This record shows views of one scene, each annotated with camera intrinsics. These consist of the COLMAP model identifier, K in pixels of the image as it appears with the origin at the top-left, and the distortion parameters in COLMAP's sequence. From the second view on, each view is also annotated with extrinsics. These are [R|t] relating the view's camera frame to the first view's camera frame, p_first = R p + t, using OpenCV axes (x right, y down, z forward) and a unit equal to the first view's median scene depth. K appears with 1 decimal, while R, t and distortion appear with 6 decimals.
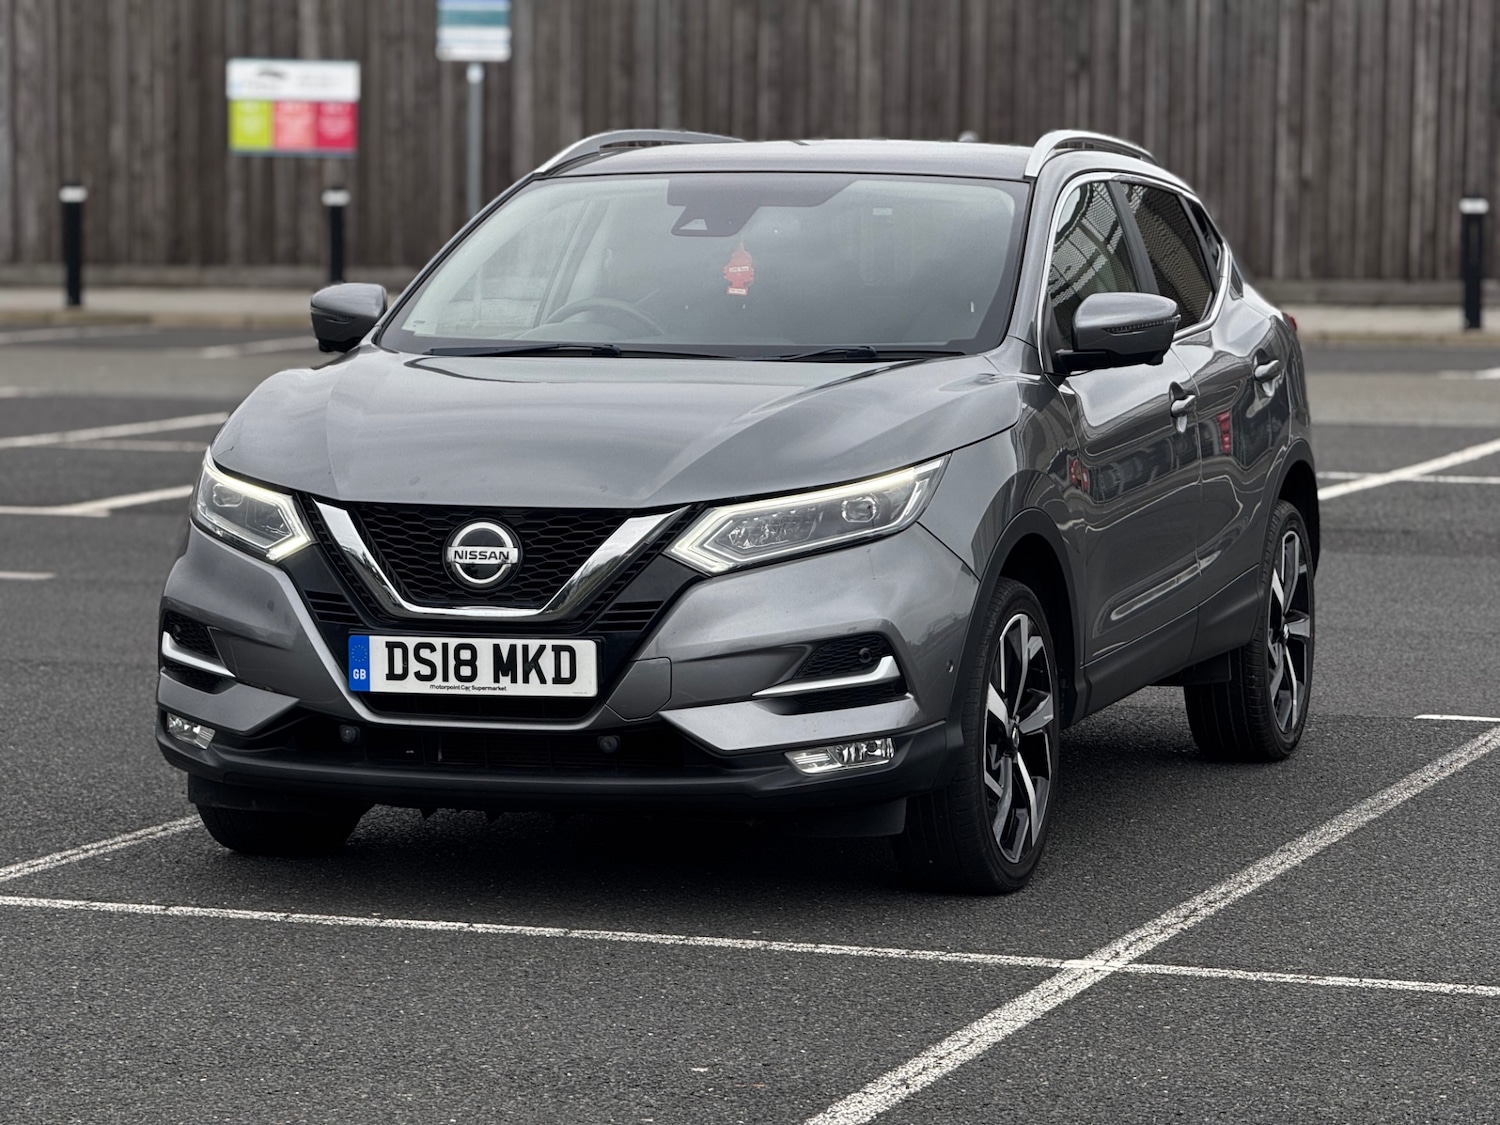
lens RADIAL K [[5311.3, 0, 750.0], [0, 5311.3, 562.5], [0, 0, 1]] dist [0.132503, 0.414194]
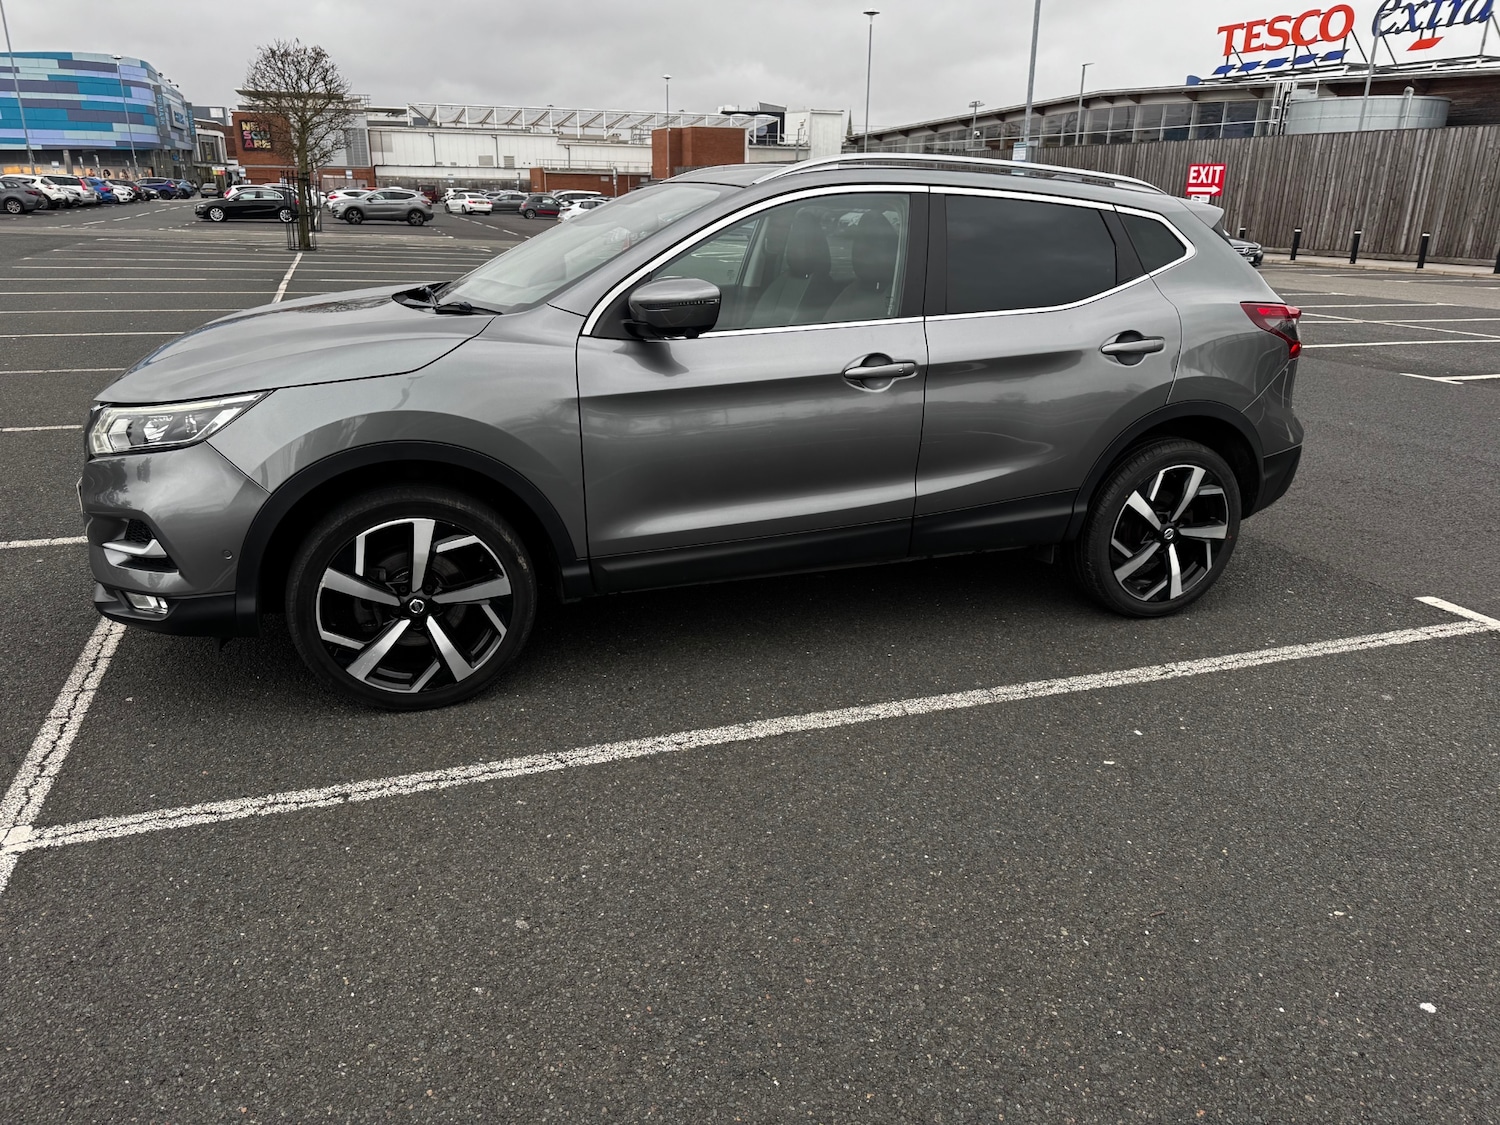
lens RADIAL K [[1063.7, 0, 751.3], [0, 1063.7, 557.8], [0, 0, 1]] dist [0.020959, -0.020679]
pose [[0.620786, 0.254213, -0.741620, 0.317042], [-0.082641, 0.961917, 0.260550, -0.059720], [0.779612, -0.100457, 0.618154, 0.949482]]
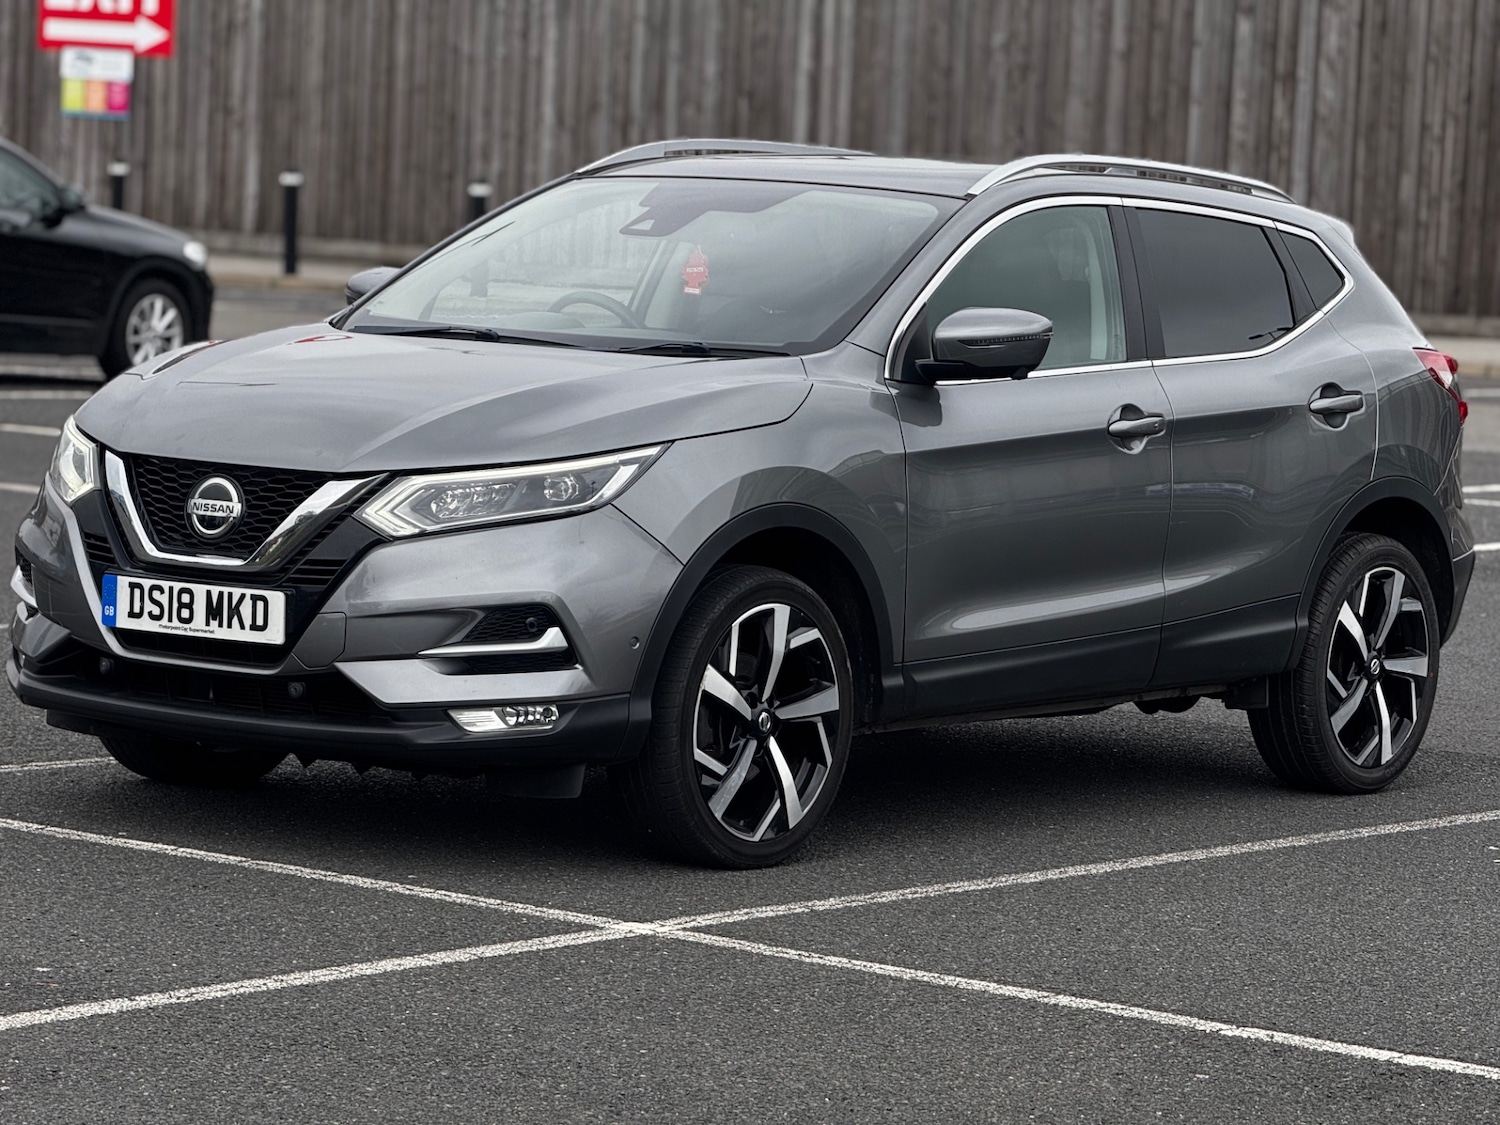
lens RADIAL K [[5311.3, 0, 750.0], [0, 5311.3, 562.5], [0, 0, 1]] dist [0.132503, 0.414194]
pose [[0.946154, 0.066256, -0.316863, 0.396070], [-0.069874, 0.997556, -0.000056, 0.002132], [0.316085, 0.022194, 0.948471, 0.009964]]
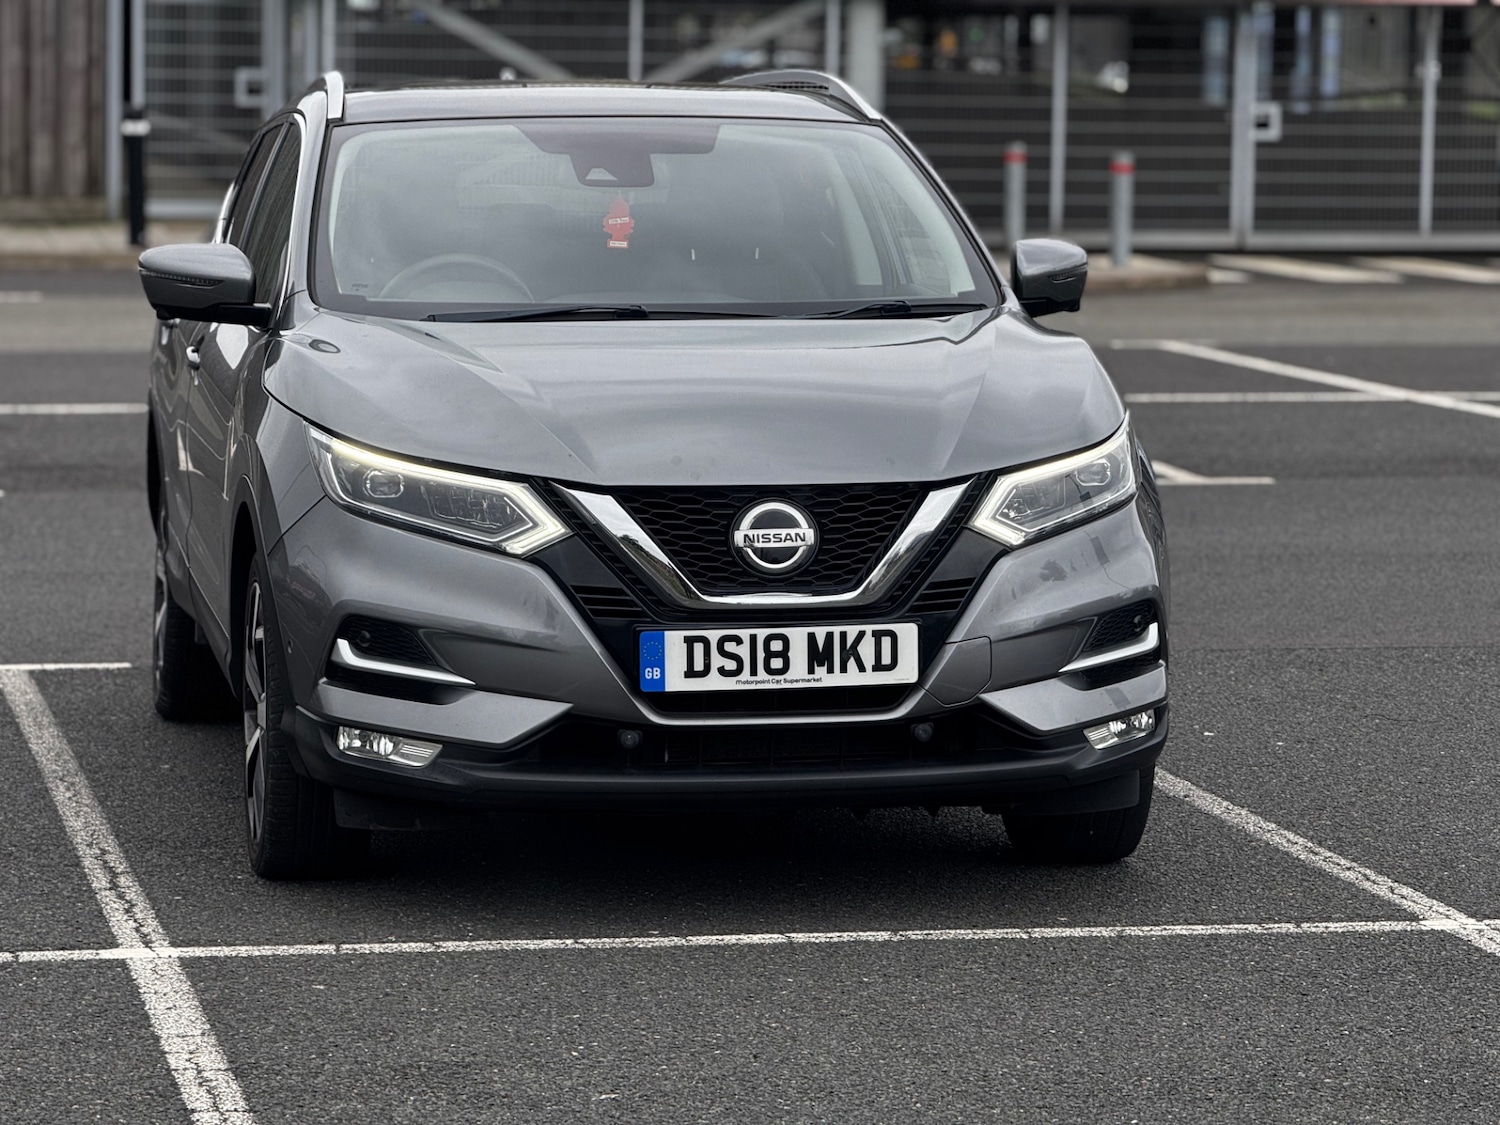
lens RADIAL K [[5311.3, 0, 750.0], [0, 5311.3, 562.5], [0, 0, 1]] dist [0.132503, 0.414194]
pose [[0.877175, -0.048471, 0.477718, -0.498860], [0.039535, 0.998805, 0.028748, -0.023989], [-0.478540, -0.006330, 0.878043, 0.186329]]
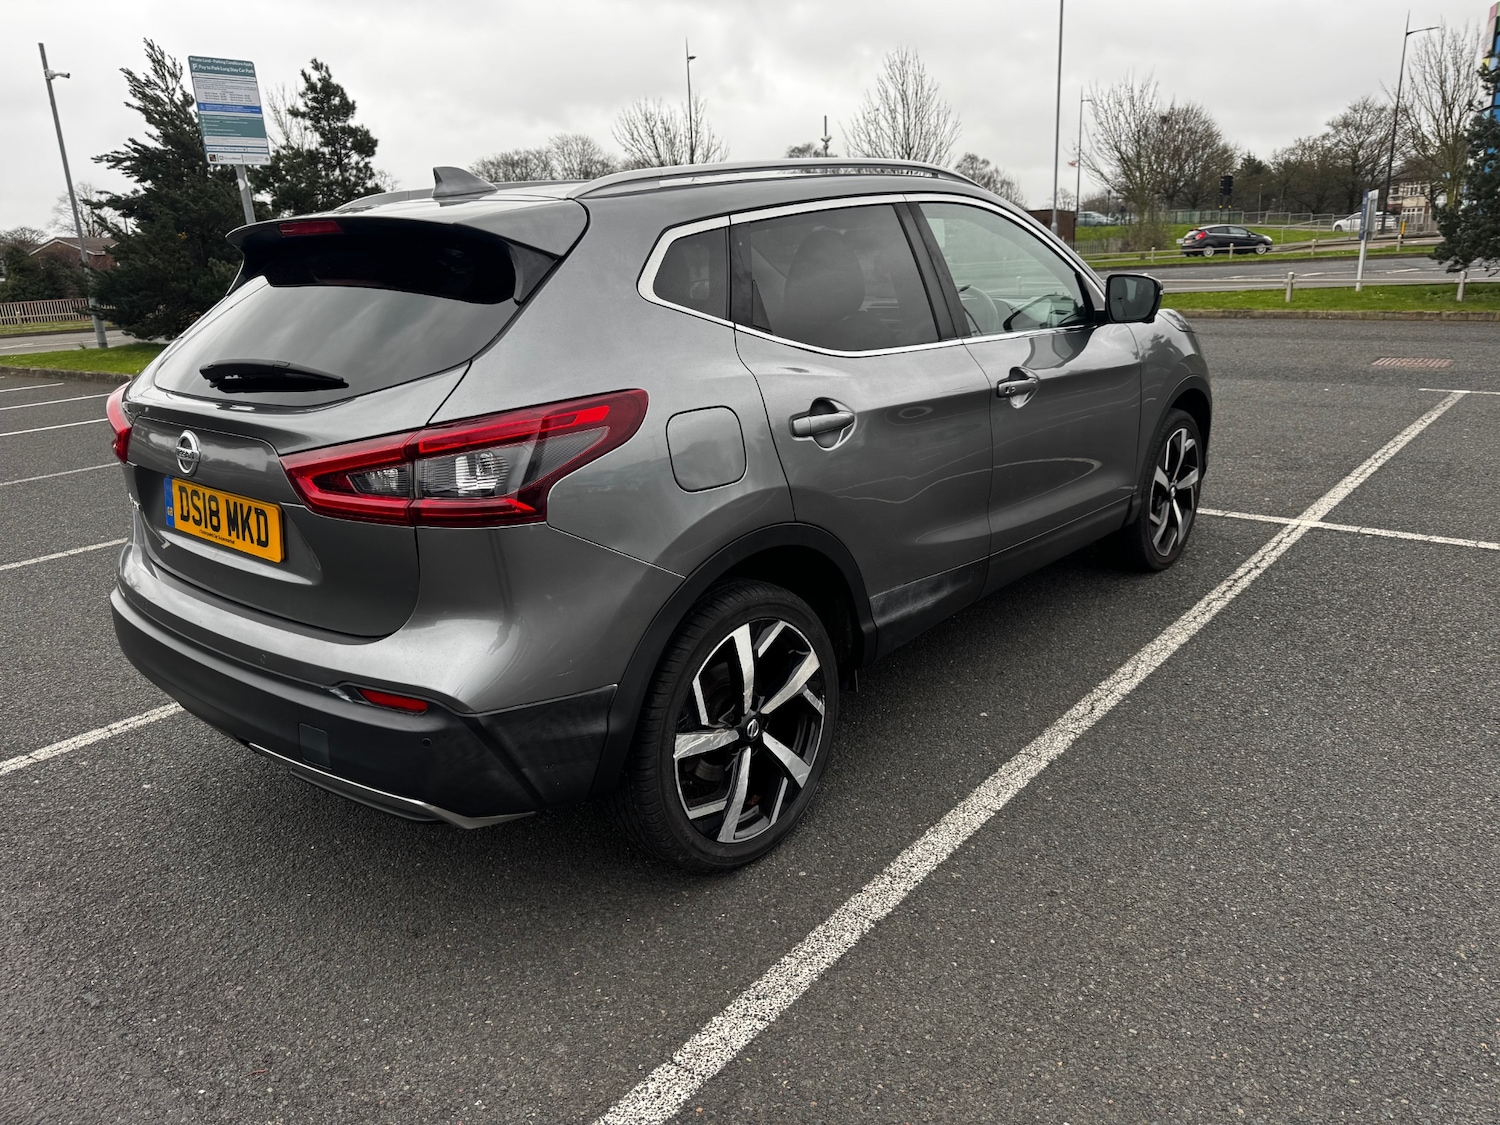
lens RADIAL K [[1053.7, 0, 761.7], [0, 1053.7, 567.1], [0, 0, 1]] dist [0.086830, -0.117518]
pose [[-0.930213, -0.082593, 0.357605, -0.106100], [0.060917, 0.926091, 0.372350, -0.107705], [-0.361928, 0.368149, -0.856431, 1.528627]]
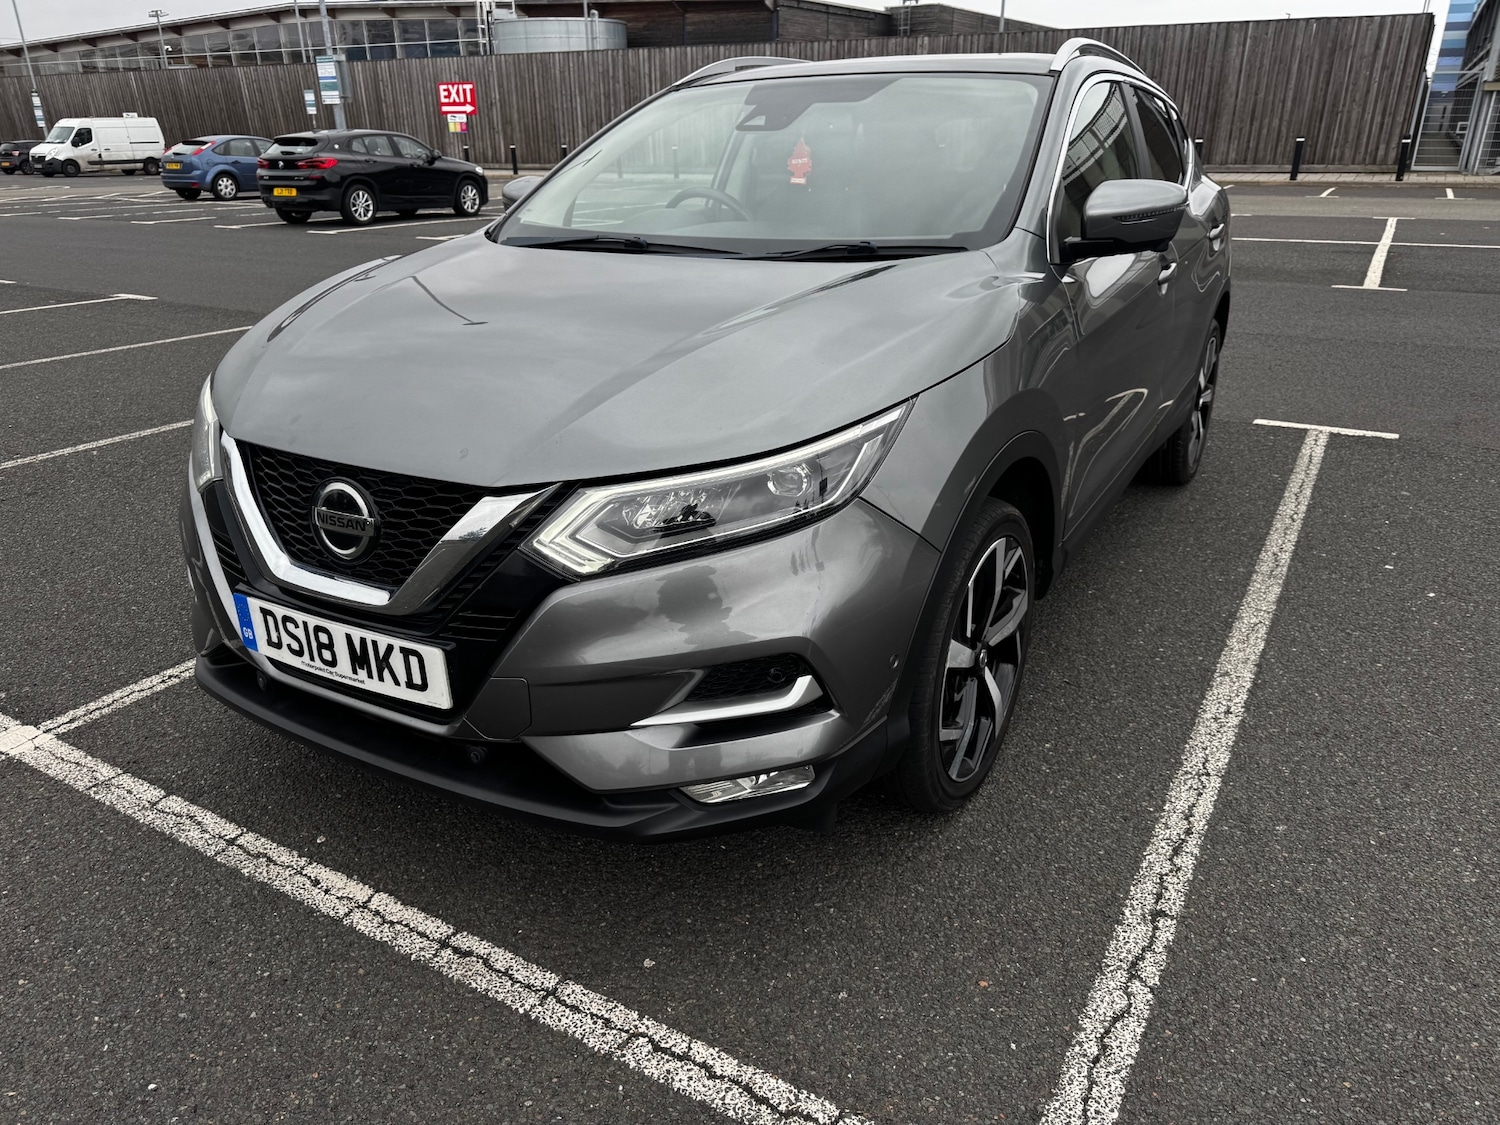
lens RADIAL K [[1070.5, 0, 747.3], [0, 1070.5, 569.5], [0, 0, 1]] dist [0.007783, -0.006072]
pose [[0.976595, 0.065689, -0.204810, 0.048809], [-0.001037, 0.953649, 0.300919, -0.045798], [0.215084, -0.293664, 0.931397, 0.852546]]
